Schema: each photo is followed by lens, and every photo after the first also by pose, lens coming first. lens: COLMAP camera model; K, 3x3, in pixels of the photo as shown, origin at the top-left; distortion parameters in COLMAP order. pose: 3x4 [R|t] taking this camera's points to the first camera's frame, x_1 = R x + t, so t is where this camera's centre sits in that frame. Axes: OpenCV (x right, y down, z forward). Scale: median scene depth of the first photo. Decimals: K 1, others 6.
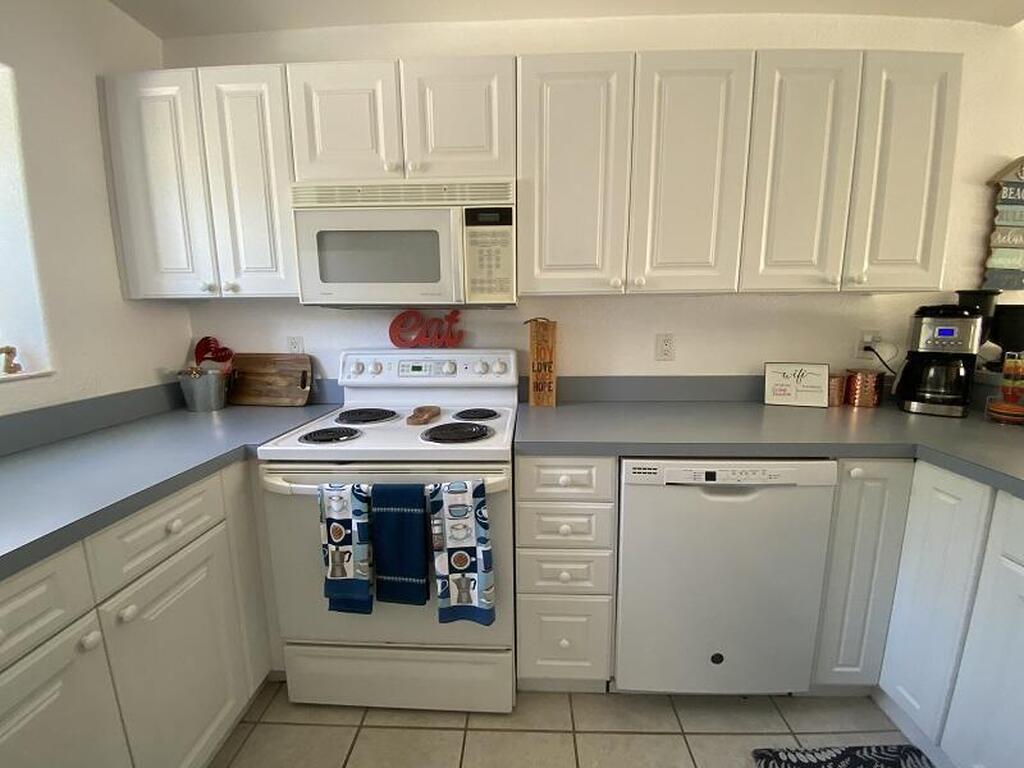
lens RADIAL K [[420.2, 0, 515.1], [0, 420.2, 380.1], [0, 0, 1]] dist [0.016100, -0.018082]
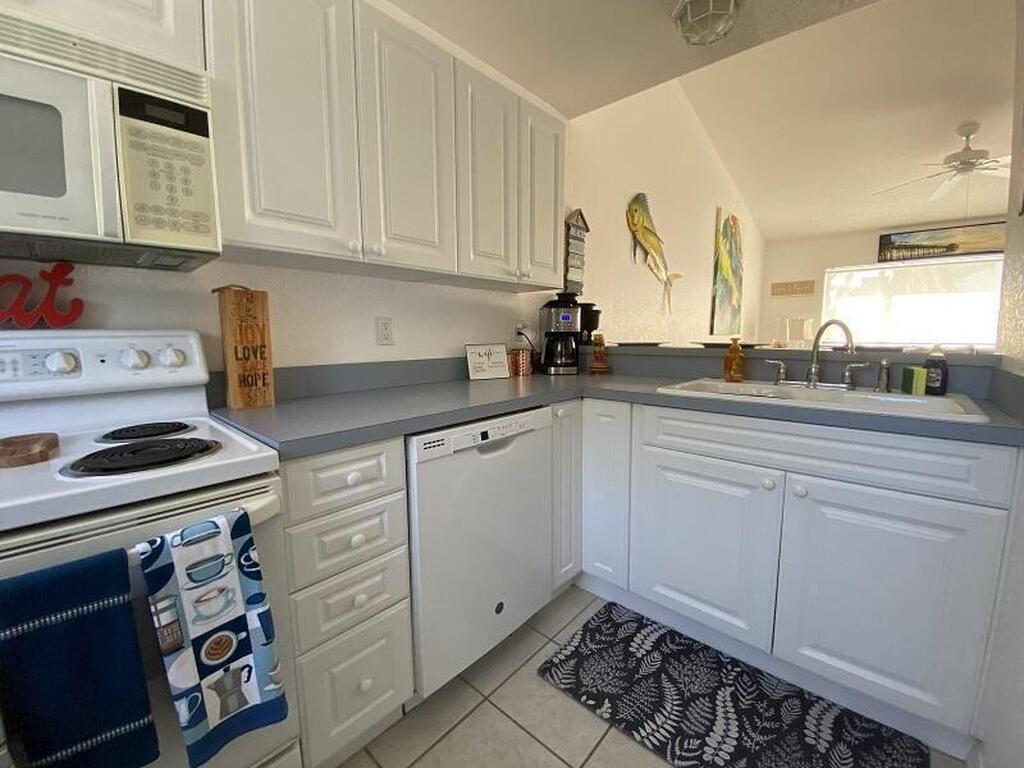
lens RADIAL K [[420.2, 0, 522.3], [0, 420.2, 381.2], [0, 0, 1]] dist [0.016100, -0.018082]
pose [[0.631386, -0.087216, 0.770548, -0.246390], [0.121749, 0.992481, 0.012575, 0.078039], [-0.765852, 0.085873, 0.637257, 0.210056]]
